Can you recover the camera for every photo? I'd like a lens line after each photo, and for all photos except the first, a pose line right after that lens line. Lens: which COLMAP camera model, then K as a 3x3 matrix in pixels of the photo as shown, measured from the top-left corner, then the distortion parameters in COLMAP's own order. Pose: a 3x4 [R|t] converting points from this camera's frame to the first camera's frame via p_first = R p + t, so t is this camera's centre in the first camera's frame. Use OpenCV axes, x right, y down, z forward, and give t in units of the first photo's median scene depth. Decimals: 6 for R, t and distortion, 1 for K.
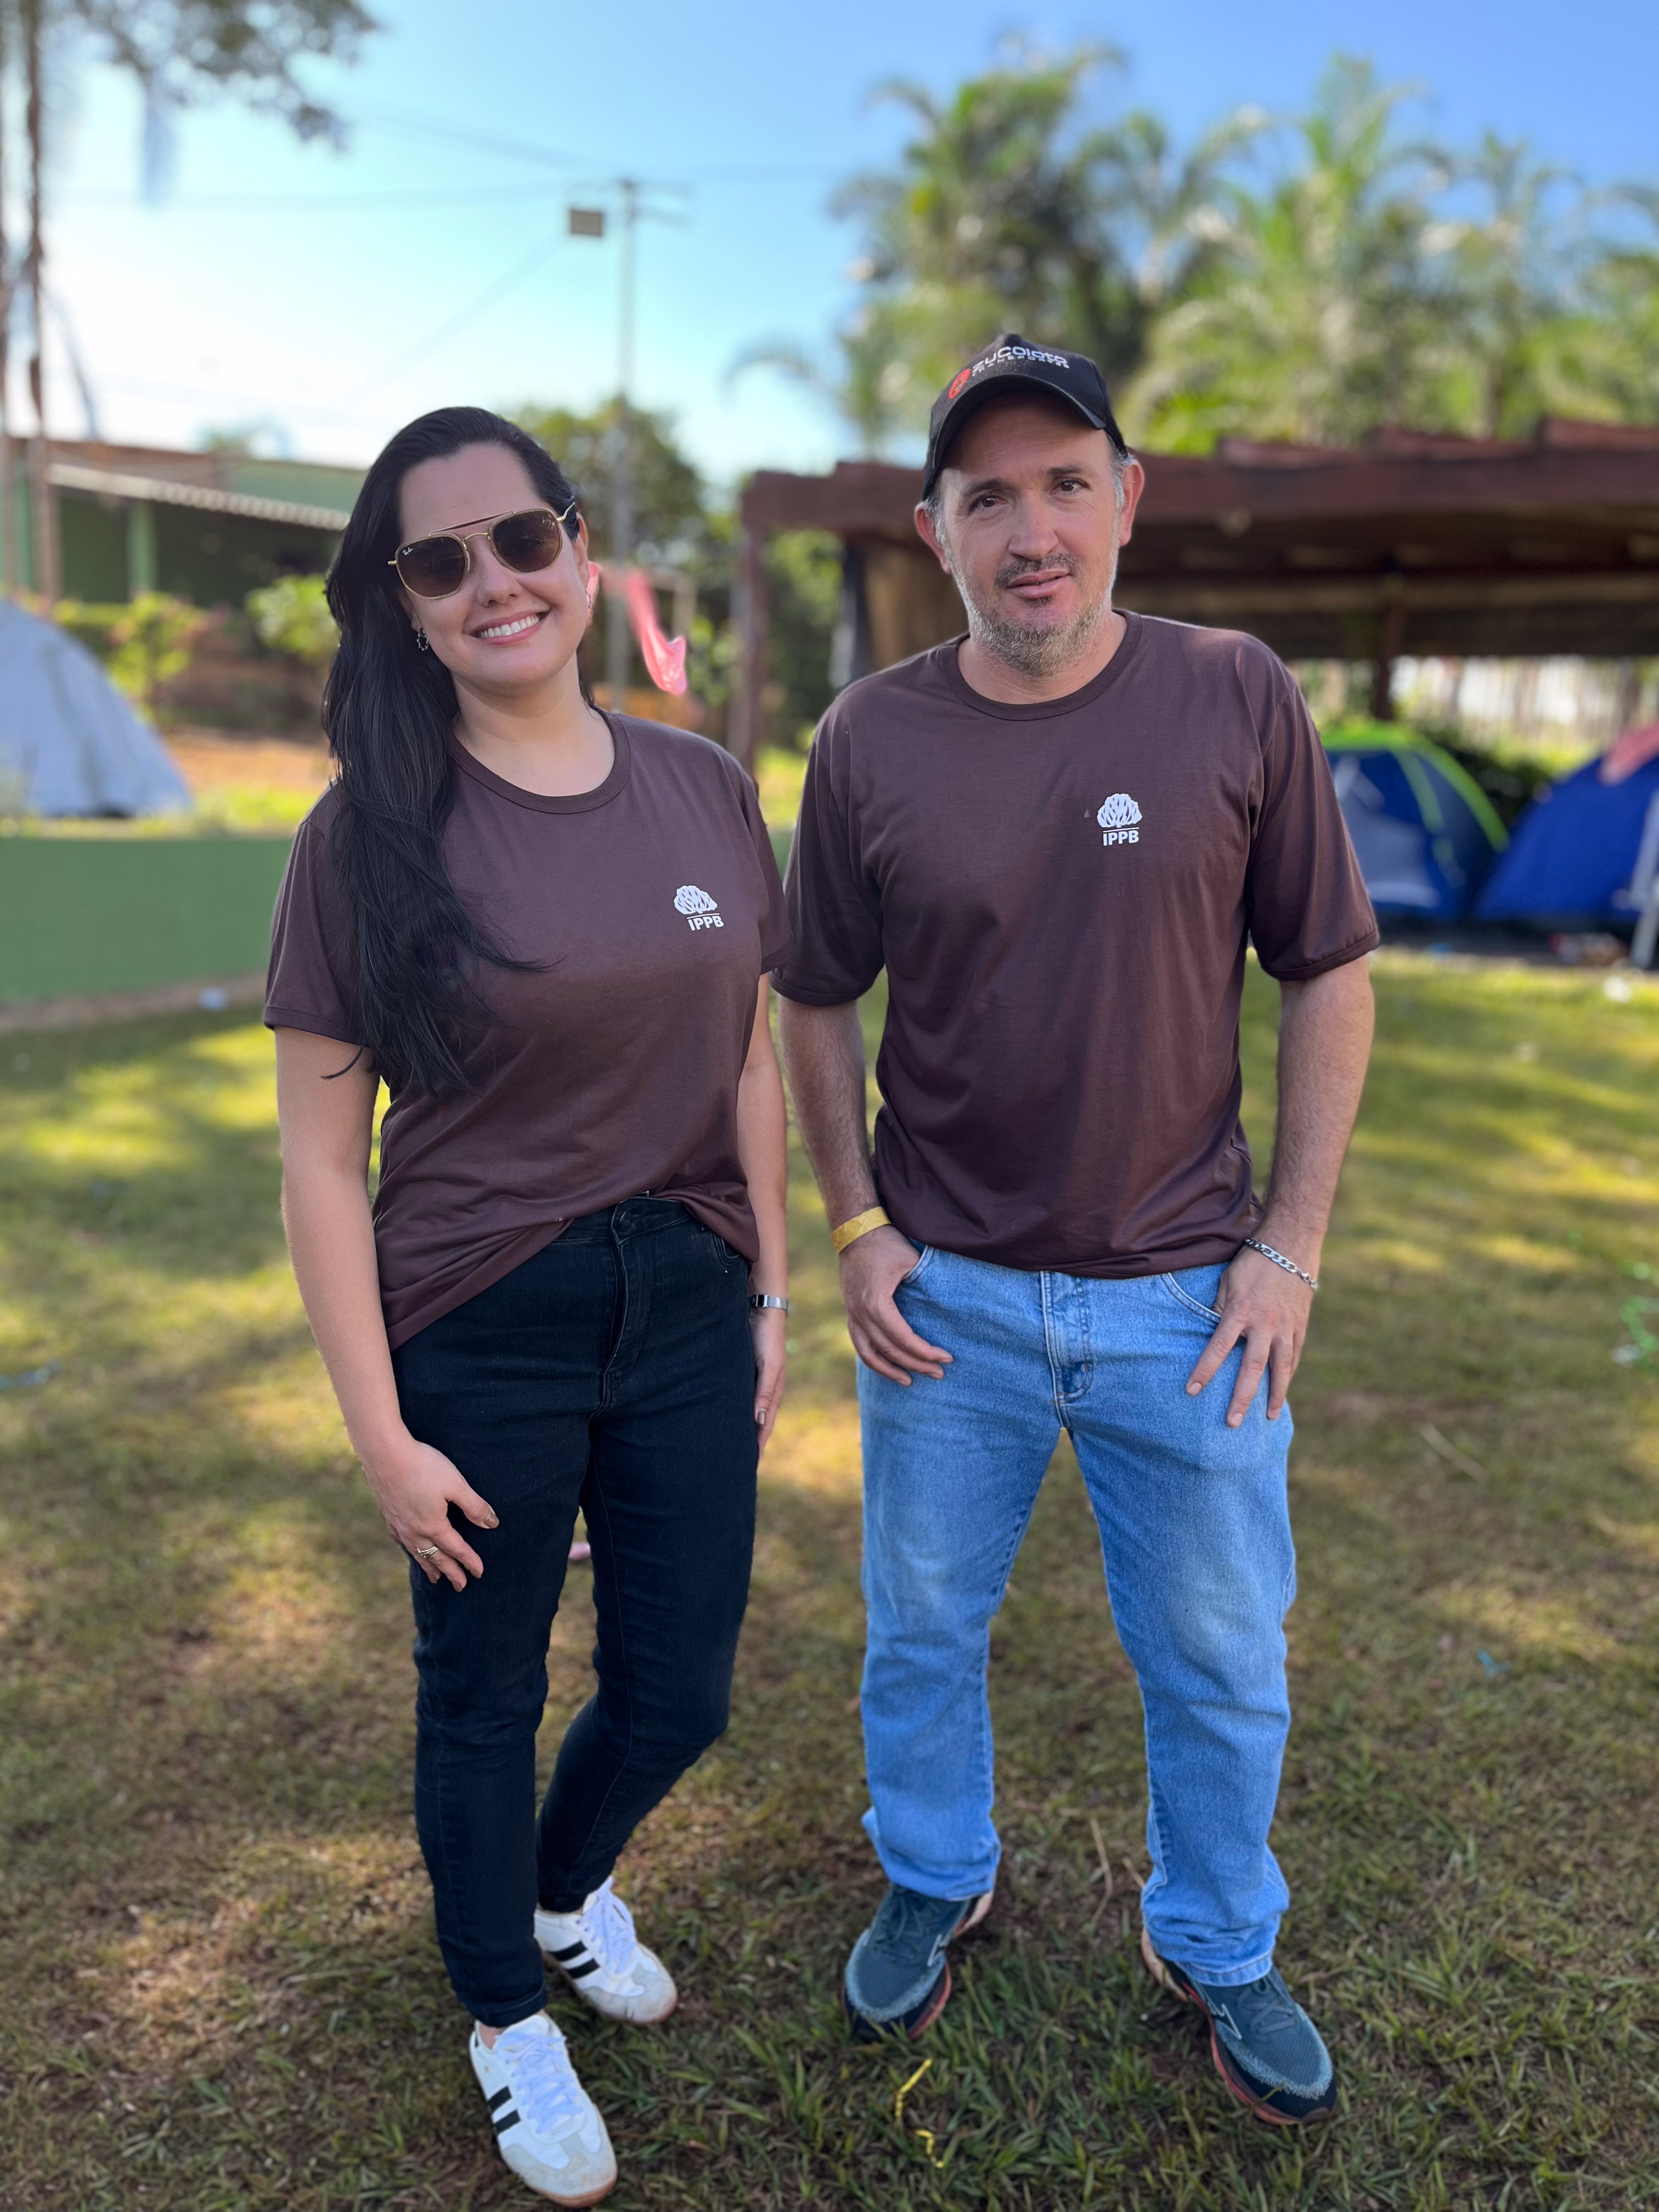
lens RADIAL K [[1693.7, 0, 832.0], [0, 1693.7, 1116.0], [0, 0, 1]] dist [0.075101, -0.111970]
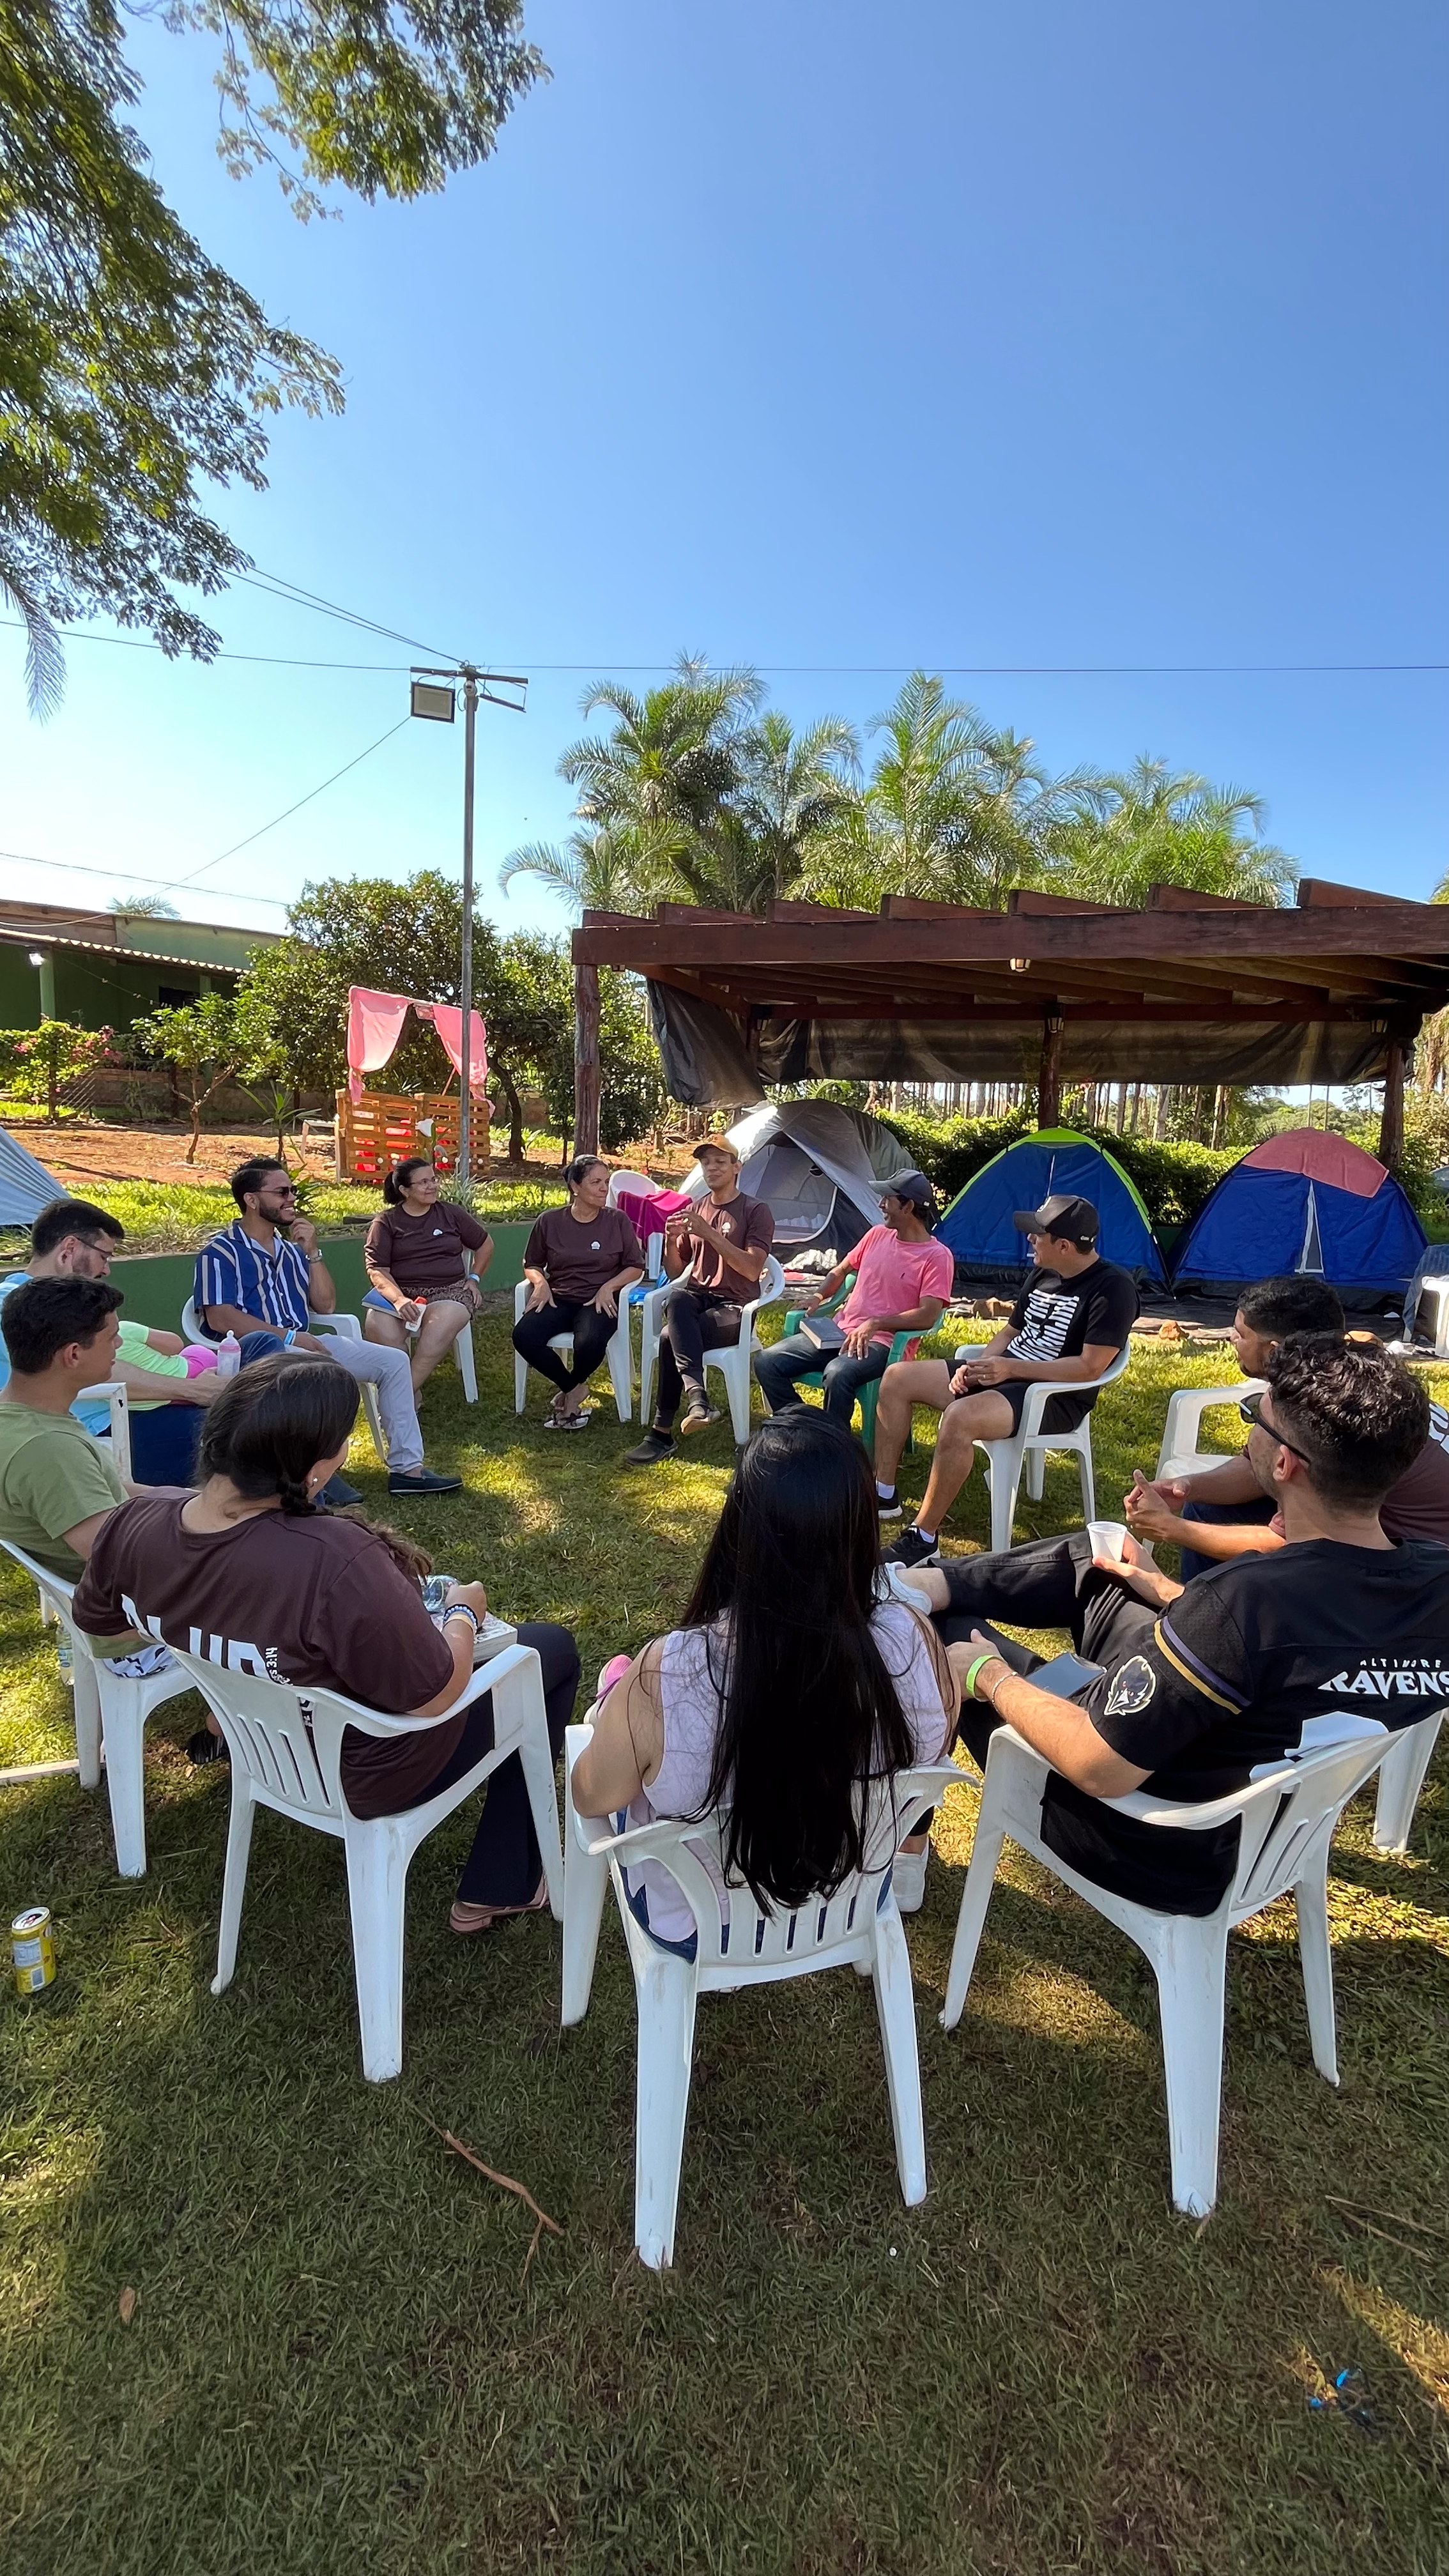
lens RADIAL K [[1016.8, 0, 716.0], [0, 1016.8, 1270.3], [0, 0, 1]] dist [0.000724, 0.000044]
pose [[0.983534, -0.025669, 0.178893, -0.113847], [0.037325, 0.997372, -0.062100, -0.115467], [-0.176829, 0.067755, 0.981907, 0.413134]]
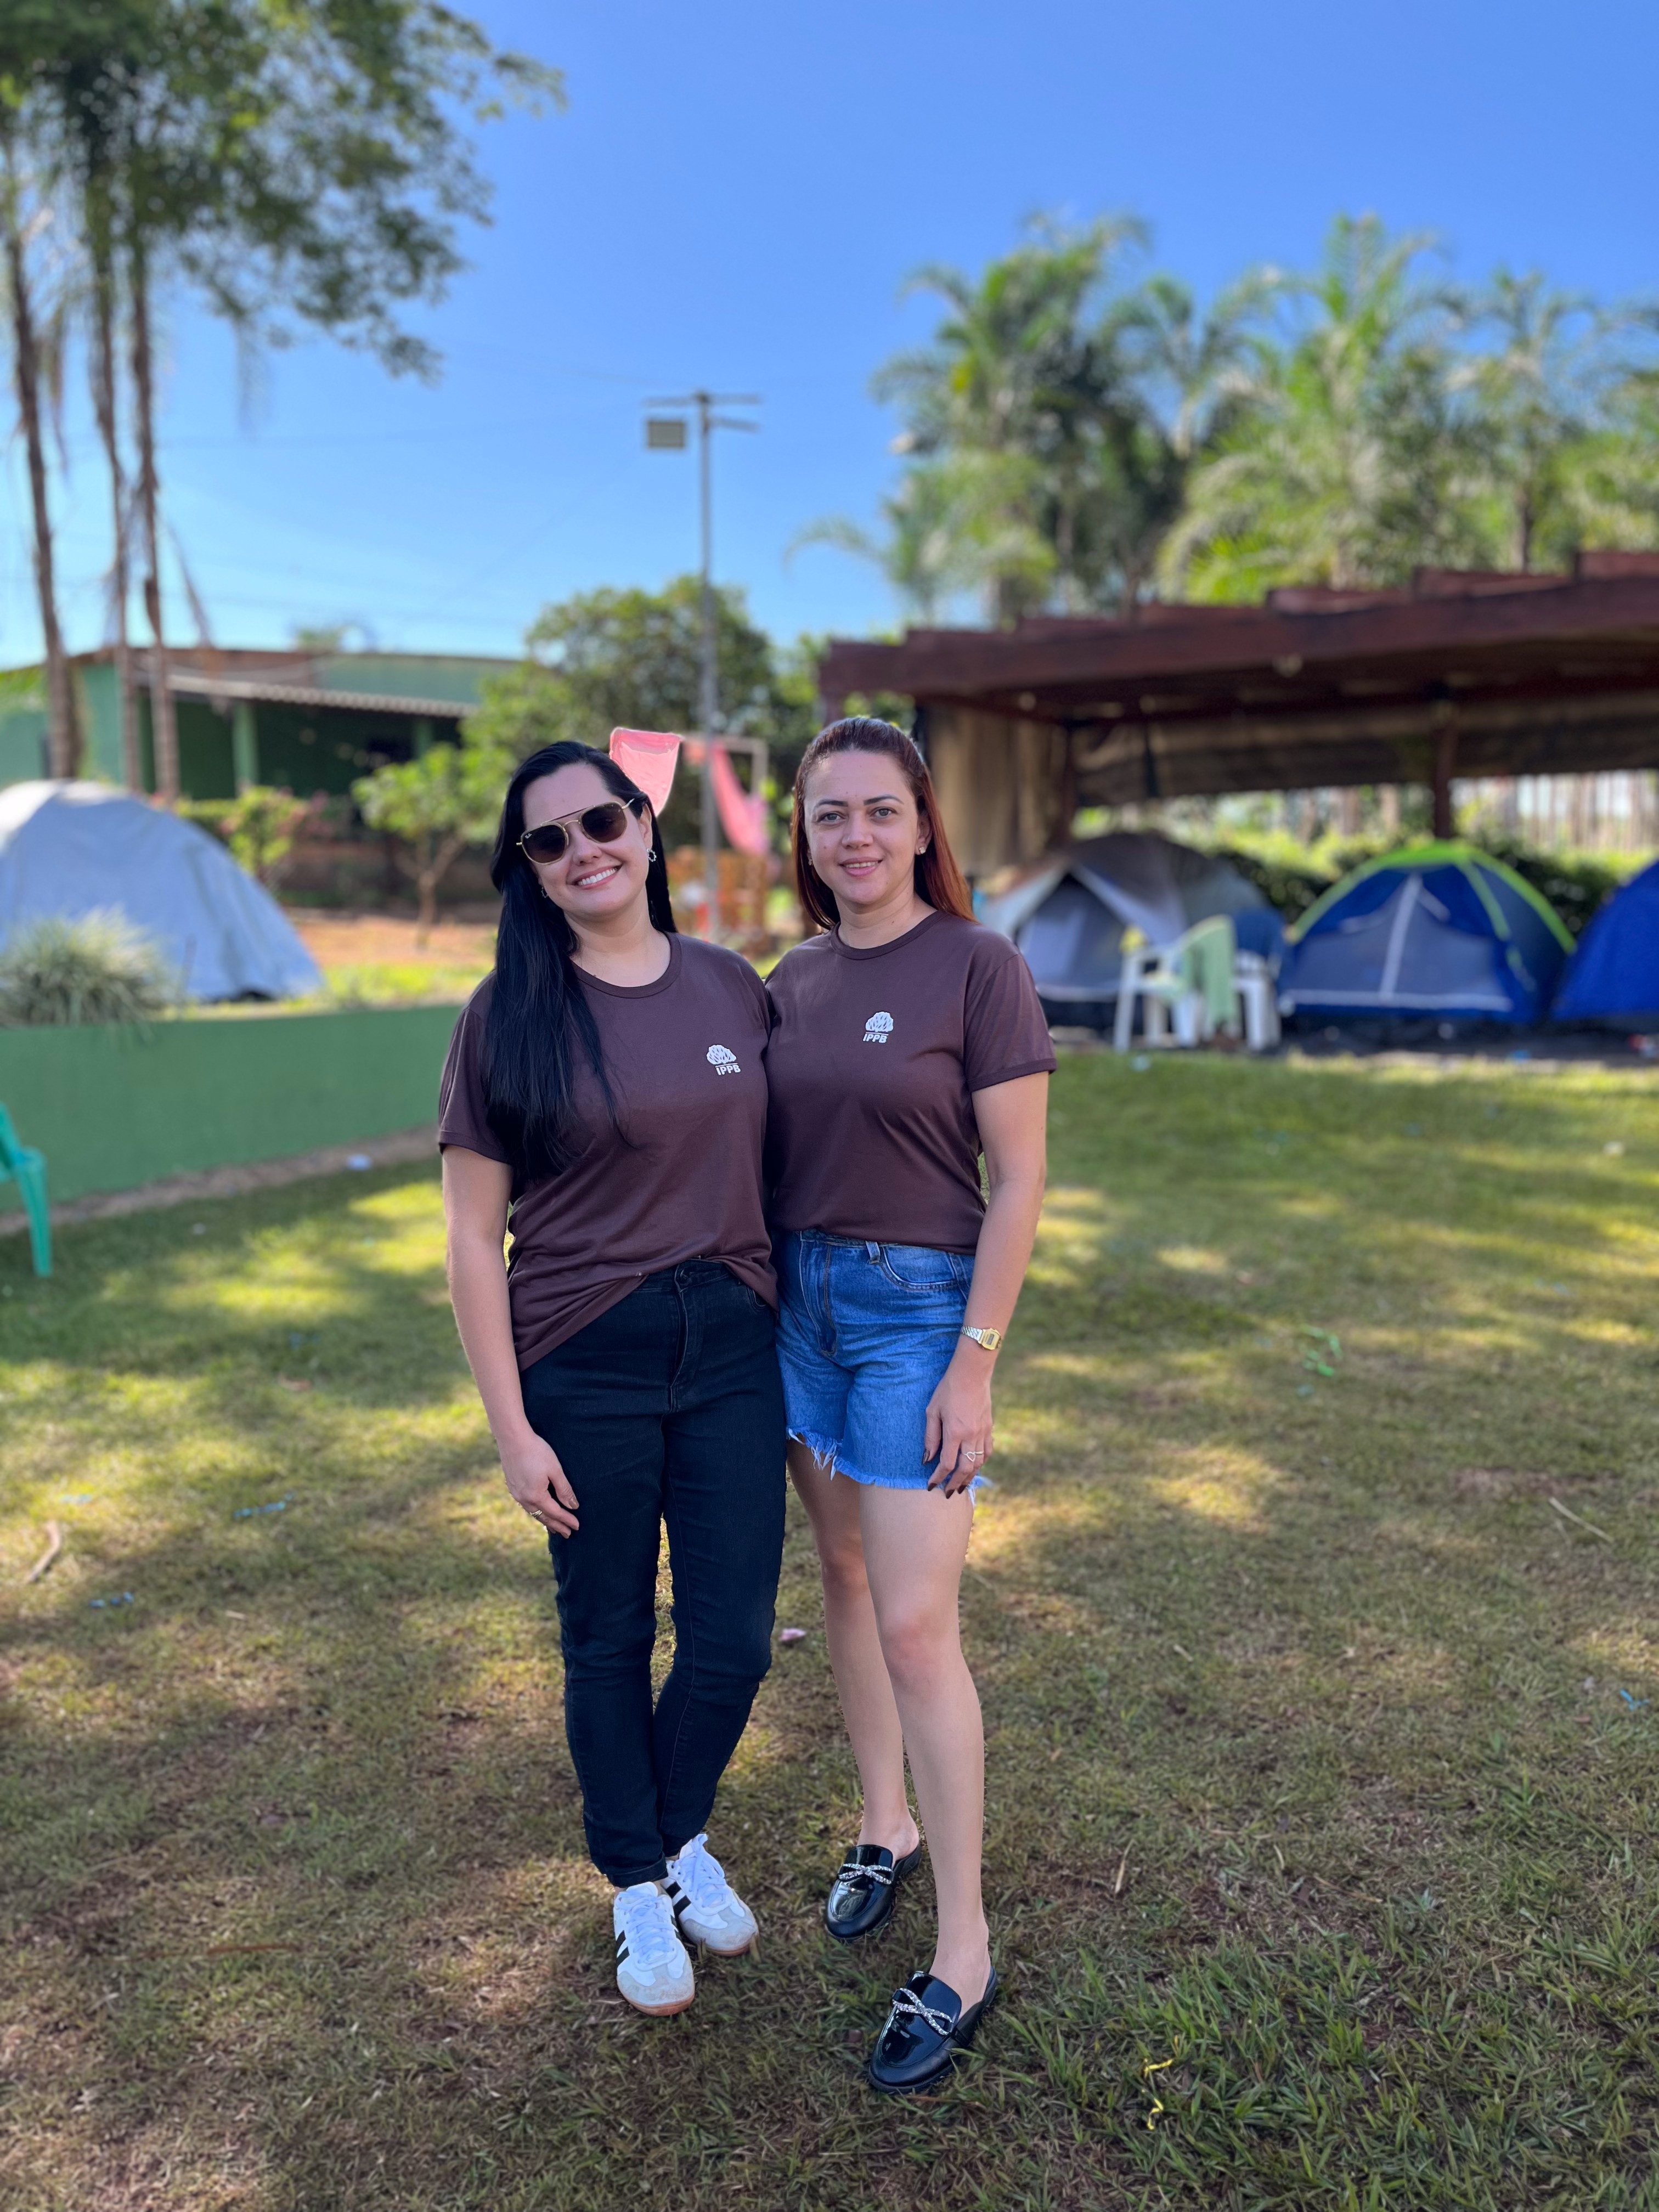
lens RADIAL K [[1693.7, 0, 822.1], [0, 1693.7, 1113.3], [0, 0, 1]] dist [0.075101, -0.111970]
pose [[0.997615, -0.052415, -0.044909, -0.023493], [0.048631, 0.995481, -0.081568, 0.003058], [0.048981, 0.079189, 0.995656, -0.055176]]
